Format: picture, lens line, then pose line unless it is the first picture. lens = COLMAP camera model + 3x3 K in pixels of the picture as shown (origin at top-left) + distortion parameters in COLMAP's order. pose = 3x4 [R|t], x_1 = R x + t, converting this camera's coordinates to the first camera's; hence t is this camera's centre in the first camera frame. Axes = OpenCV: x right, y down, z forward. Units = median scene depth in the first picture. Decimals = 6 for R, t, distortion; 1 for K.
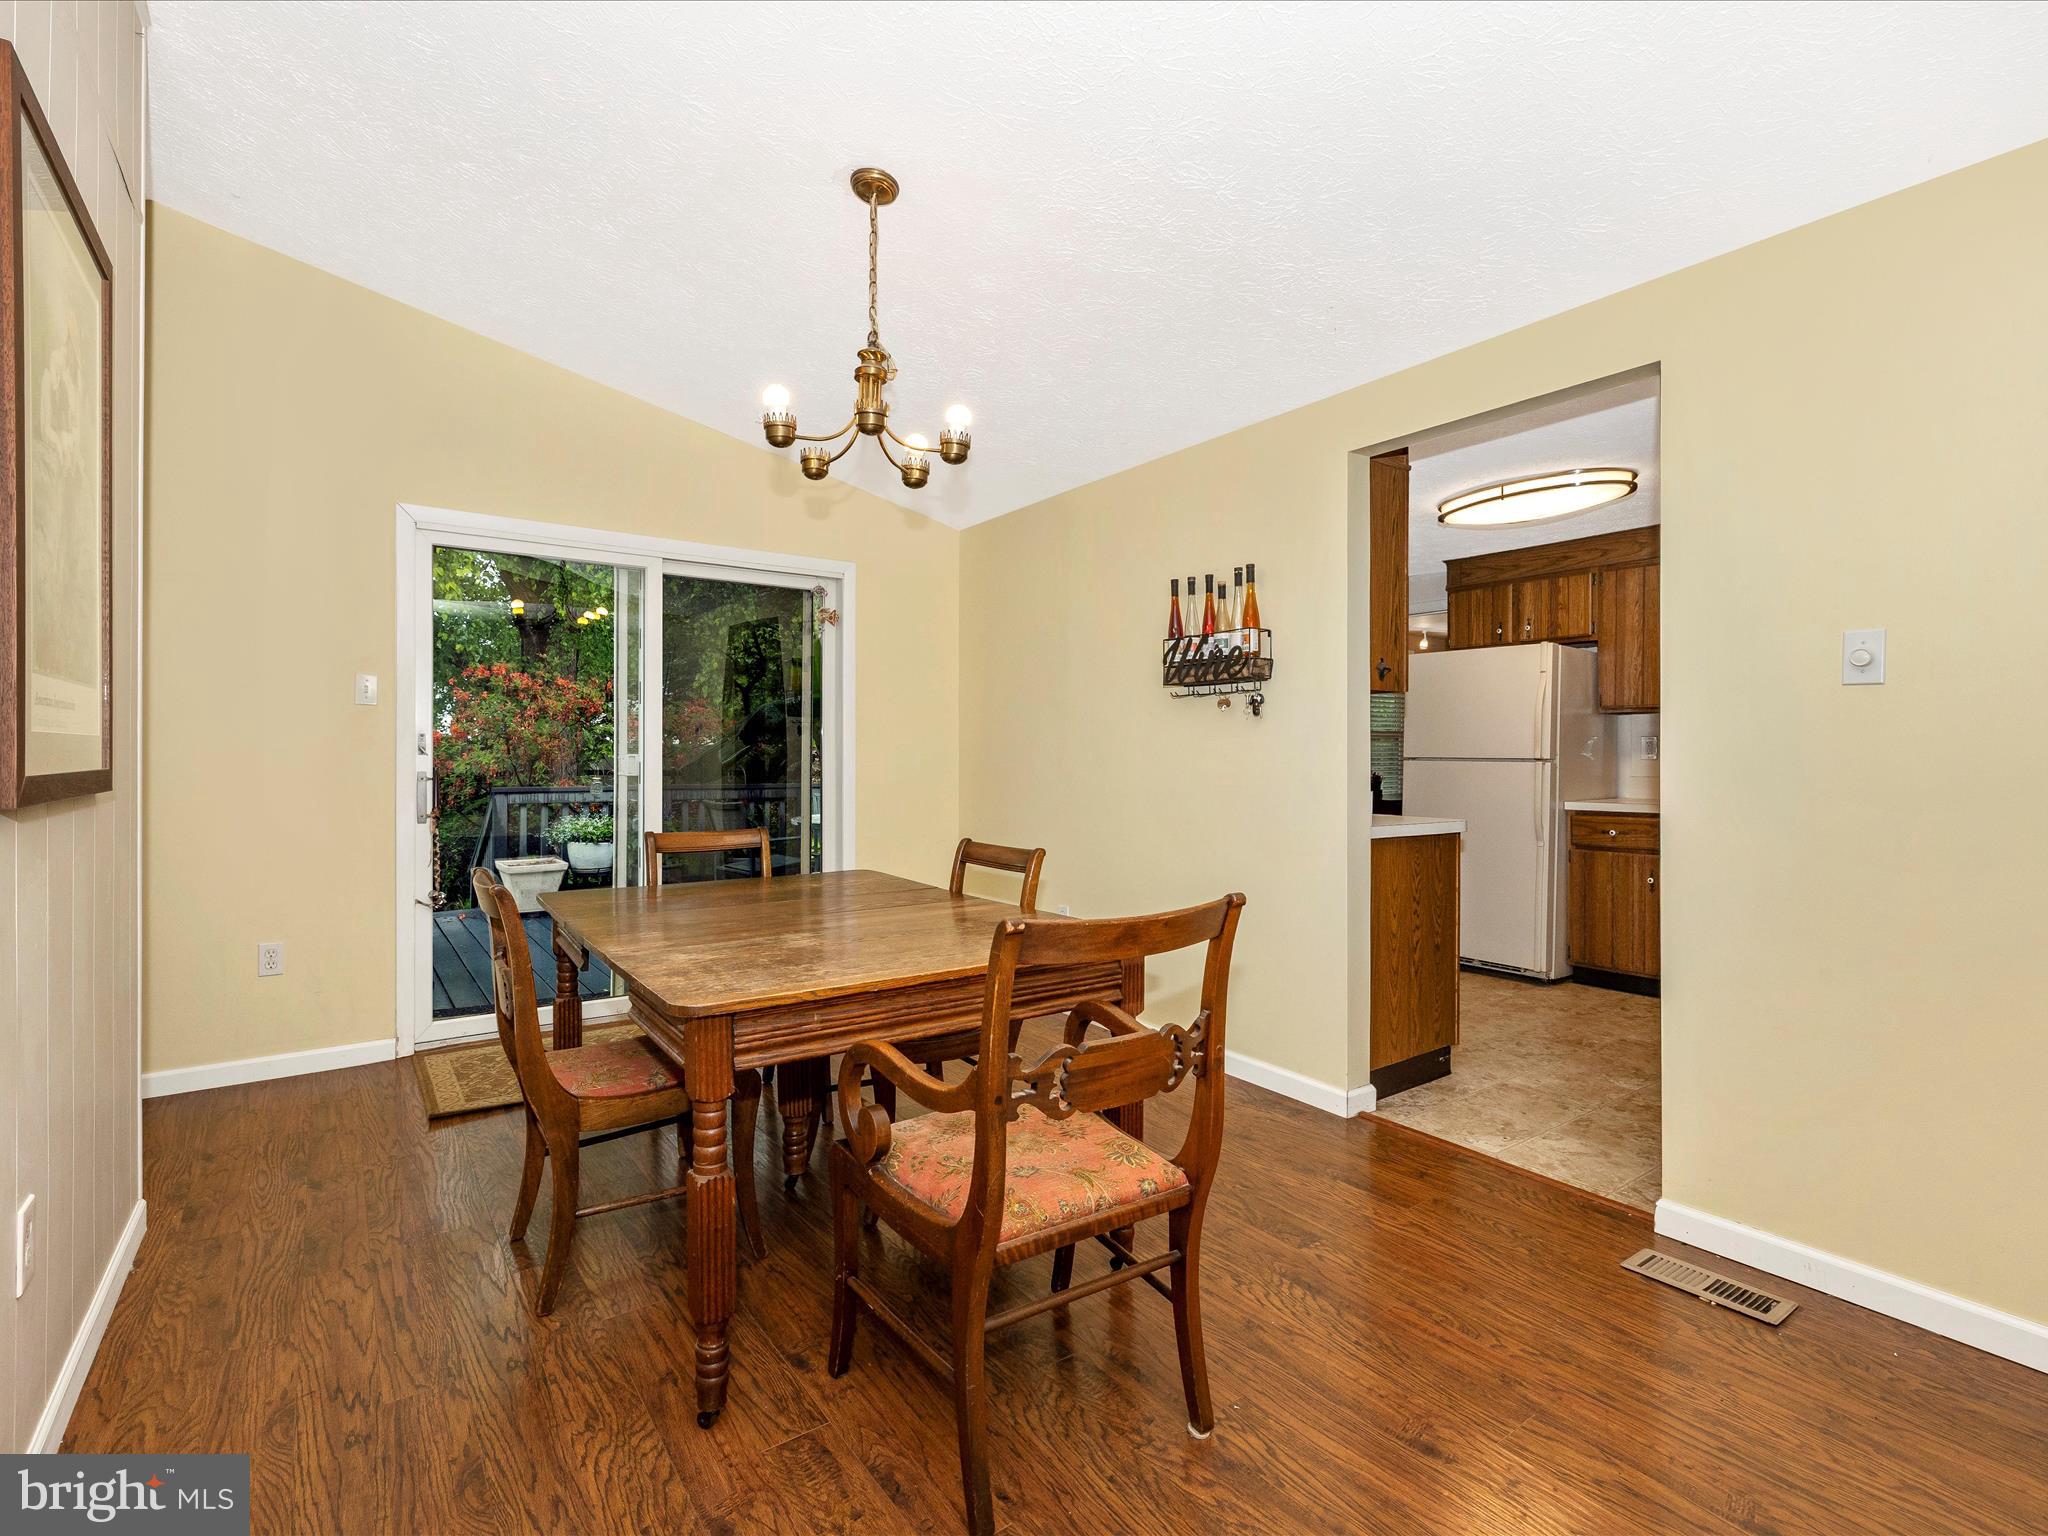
lens RADIAL K [[973.8, 0, 1019.2], [0, 973.8, 757.7], [0, 0, 1]] dist [-0.004321, -0.000446]
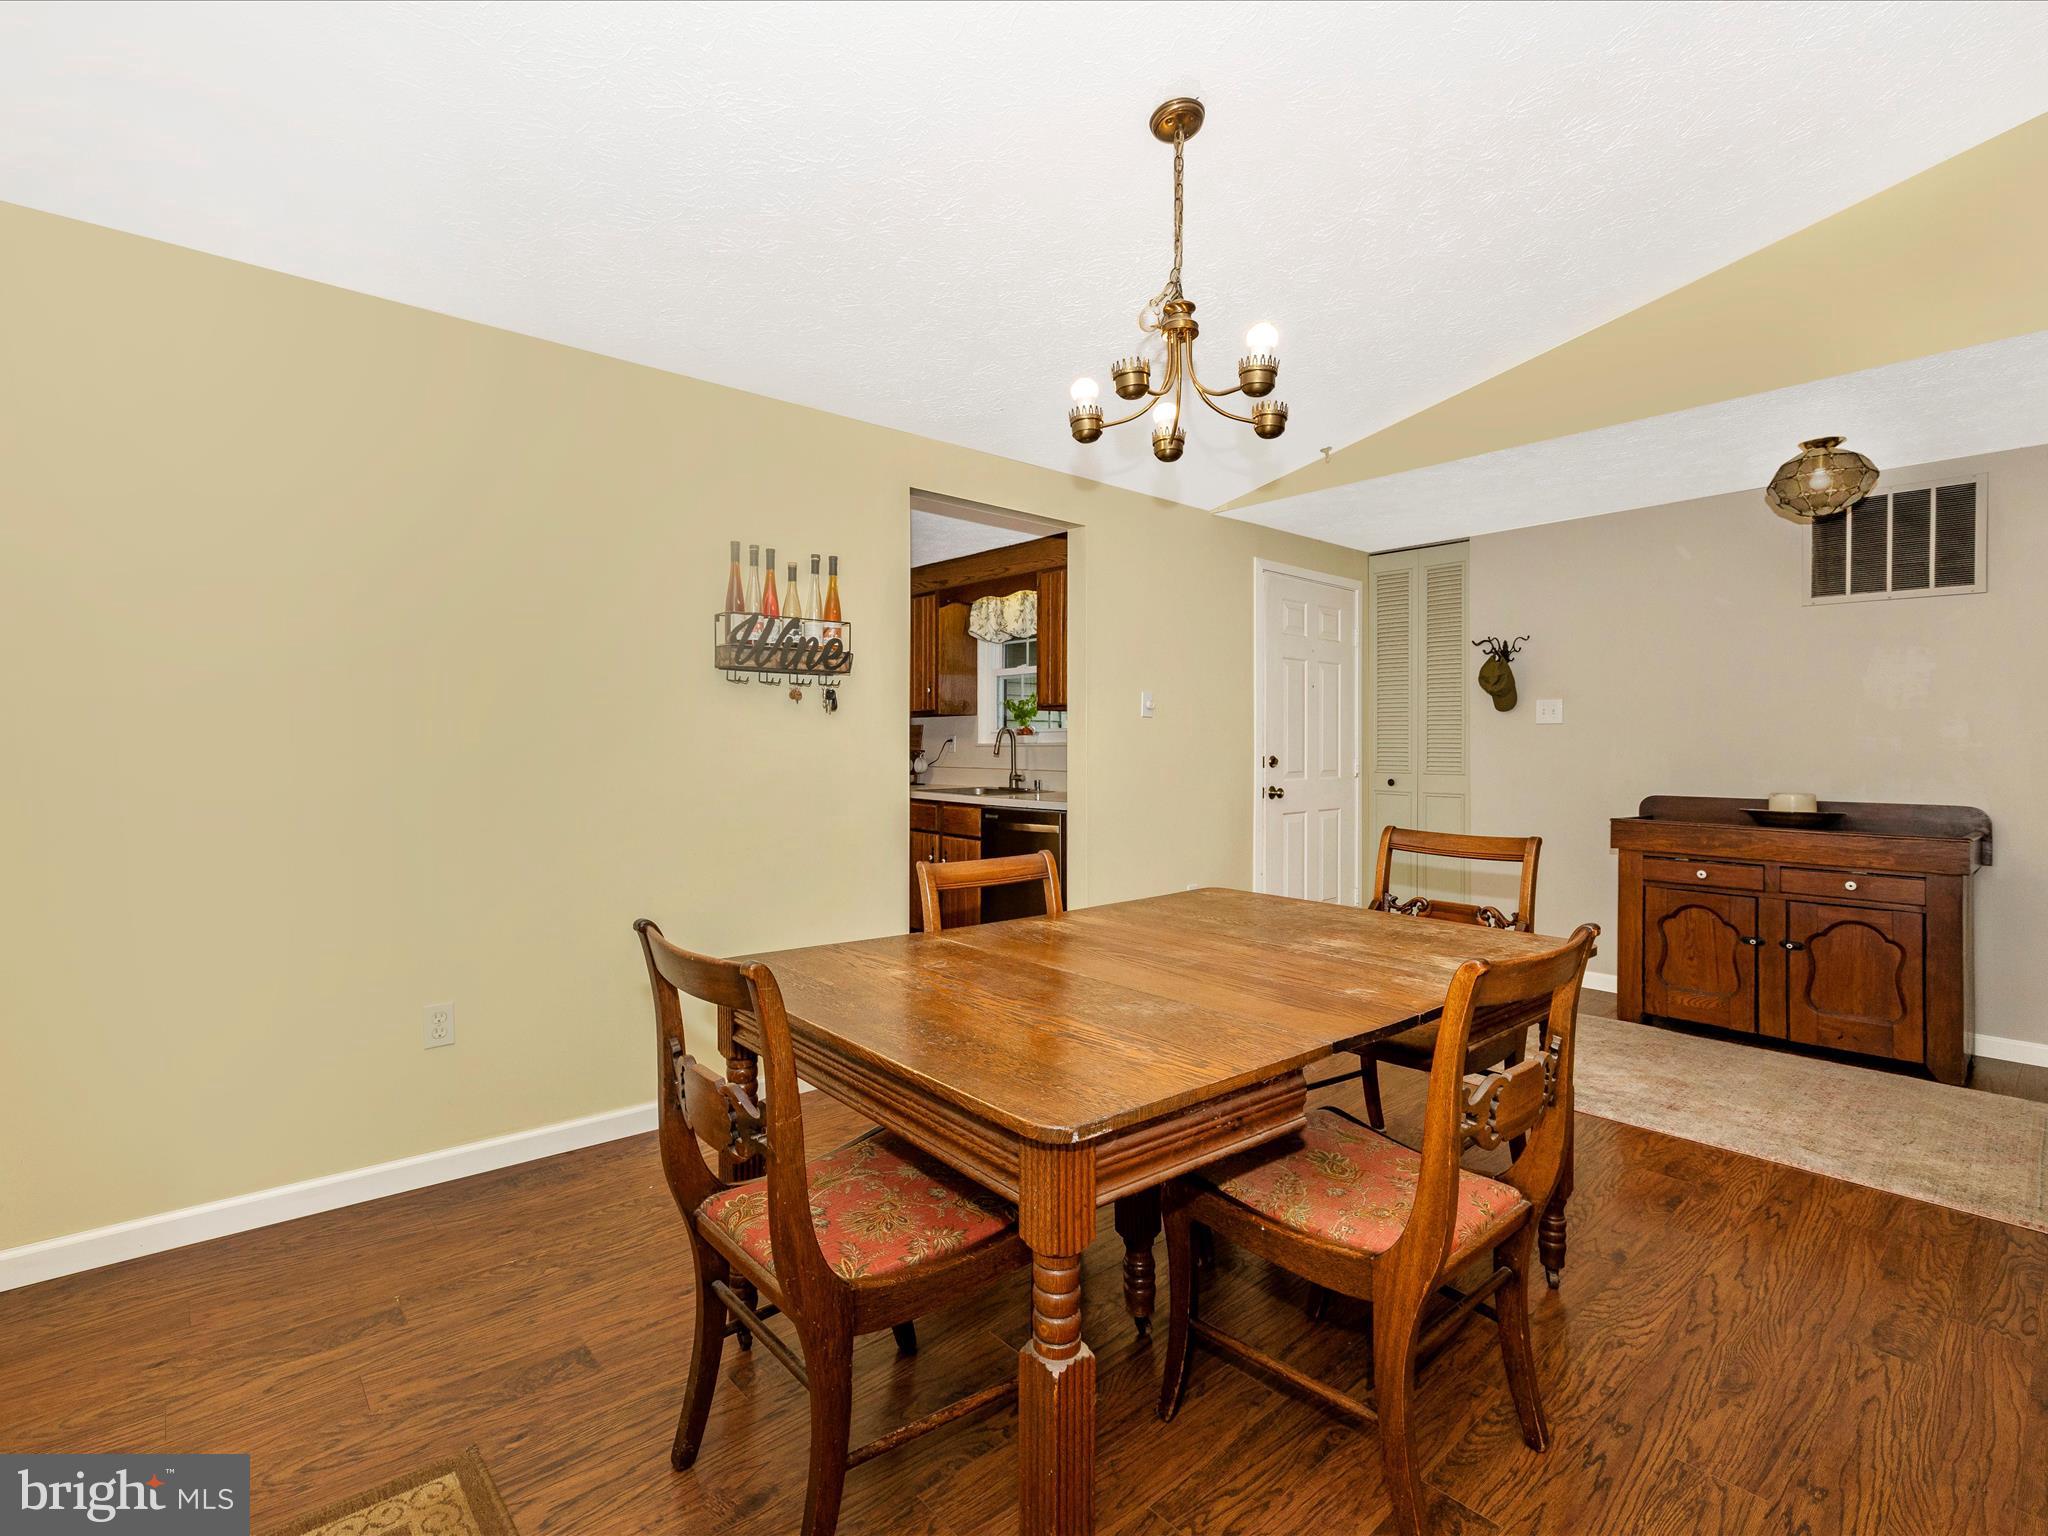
lens RADIAL K [[973.8, 0, 1023.0], [0, 973.8, 758.9], [0, 0, 1]] dist [-0.004321, -0.000446]
pose [[-0.103895, -0.016065, 0.994459, -0.747907], [0.017049, 0.999694, 0.017930, -0.008497], [-0.994442, 0.018818, -0.103589, 0.907536]]
